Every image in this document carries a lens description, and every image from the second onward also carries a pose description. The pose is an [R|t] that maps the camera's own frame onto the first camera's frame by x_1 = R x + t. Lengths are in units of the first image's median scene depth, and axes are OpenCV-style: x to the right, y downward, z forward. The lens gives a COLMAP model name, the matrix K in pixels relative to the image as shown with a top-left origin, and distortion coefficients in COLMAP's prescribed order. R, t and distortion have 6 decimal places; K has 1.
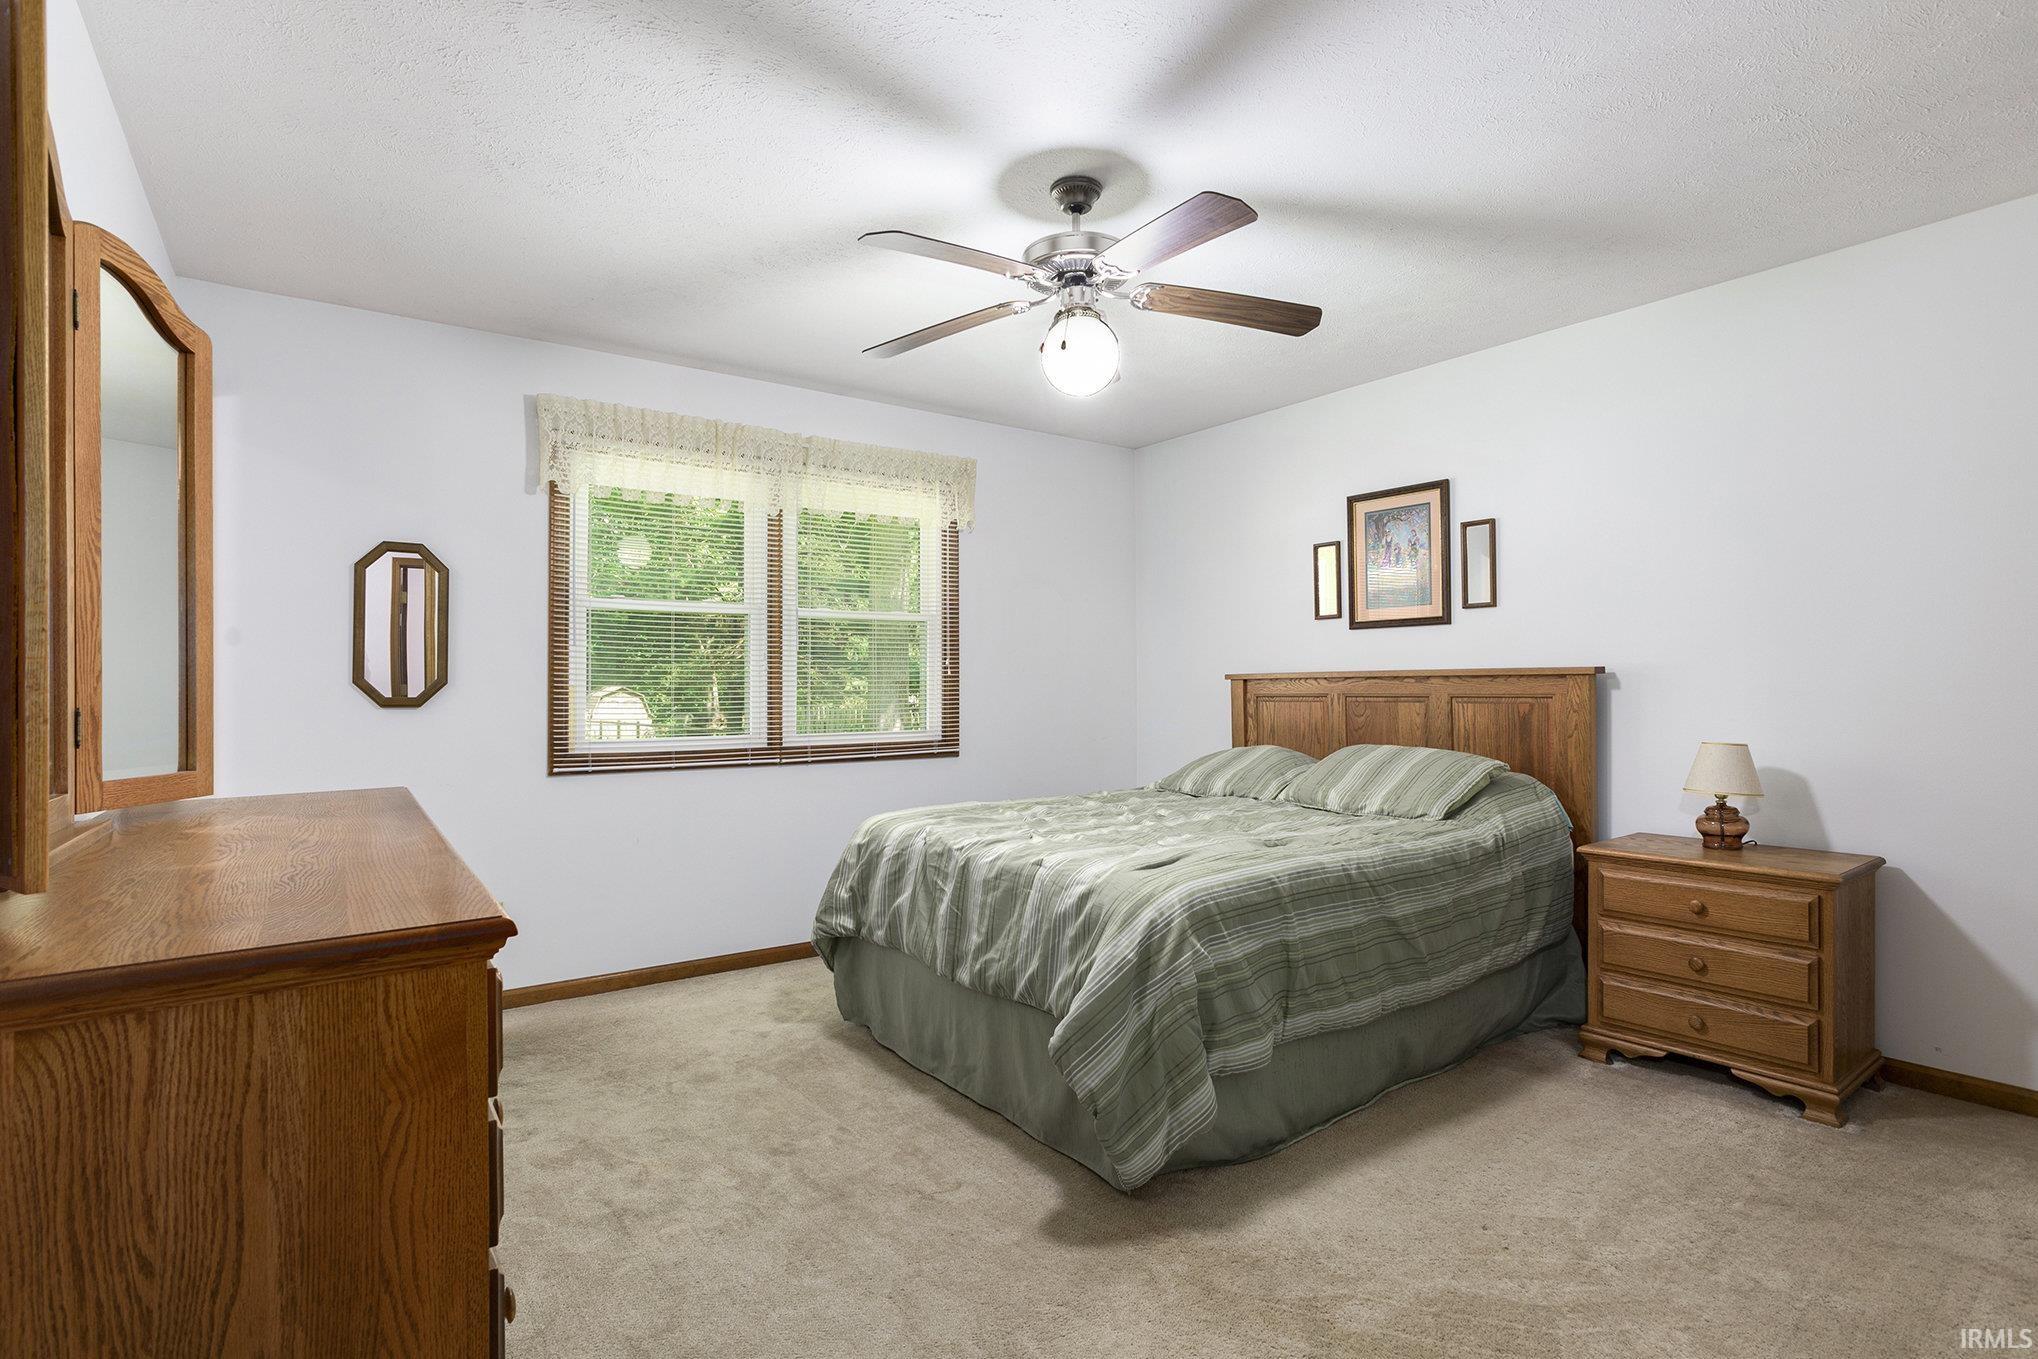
lens RADIAL K [[986.0, 0, 999.9], [0, 986.0, 685.5], [0, 0, 1]] dist [-0.036361, -0.000489]
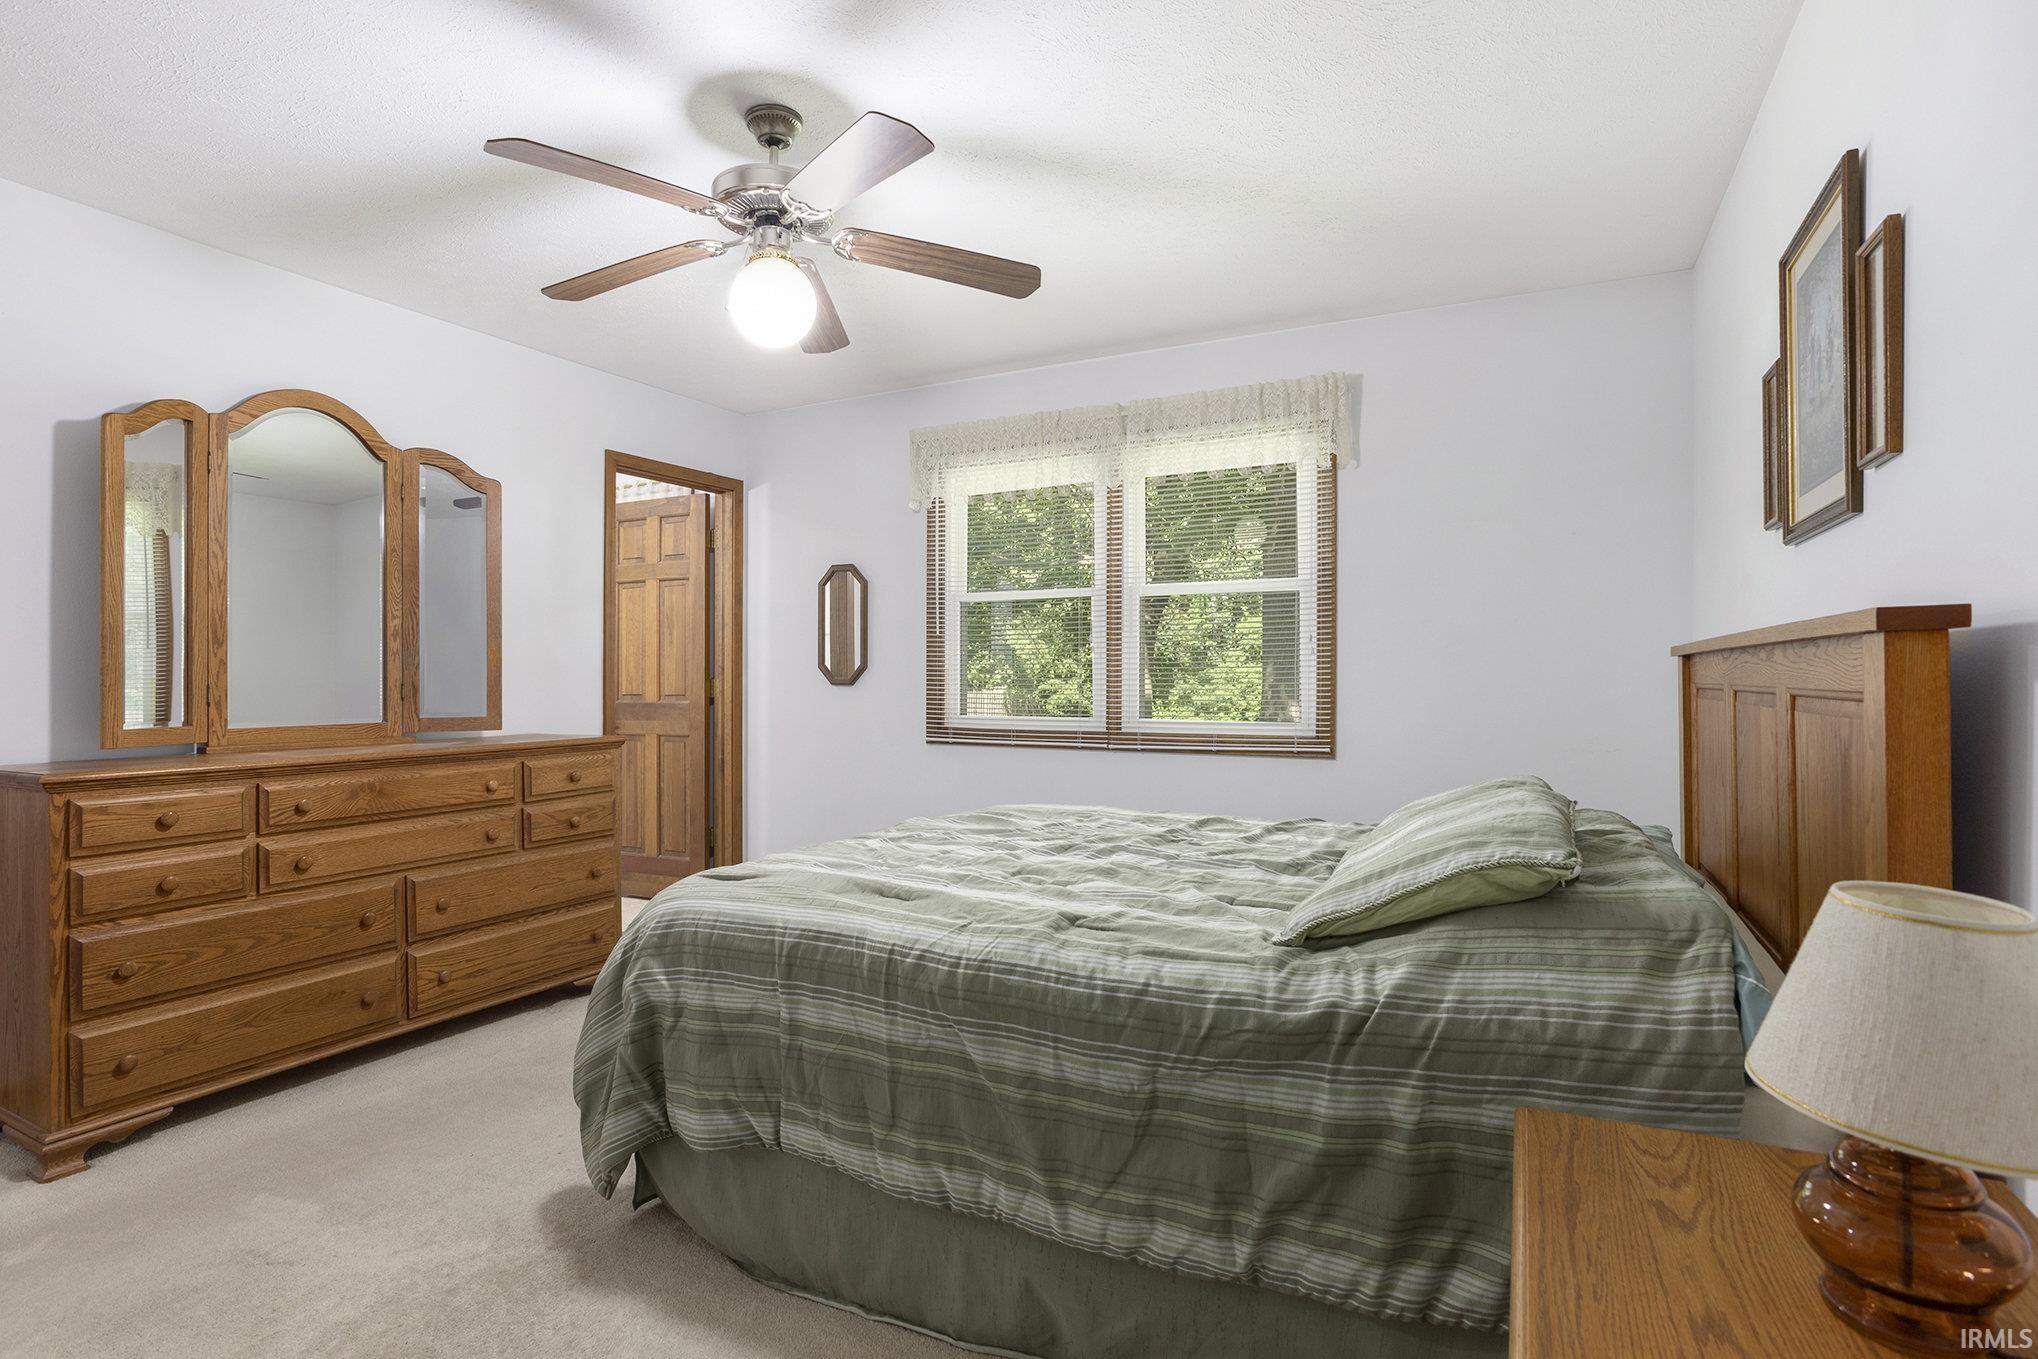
lens RADIAL K [[986.0, 0, 1004.5], [0, 986.0, 674.9], [0, 0, 1]] dist [-0.036361, -0.000489]
pose [[0.455399, 0.004443, -0.890276, 0.660867], [0.004561, 0.999963, 0.007324, -0.001116], [0.890276, -0.007396, 0.455362, 0.524848]]
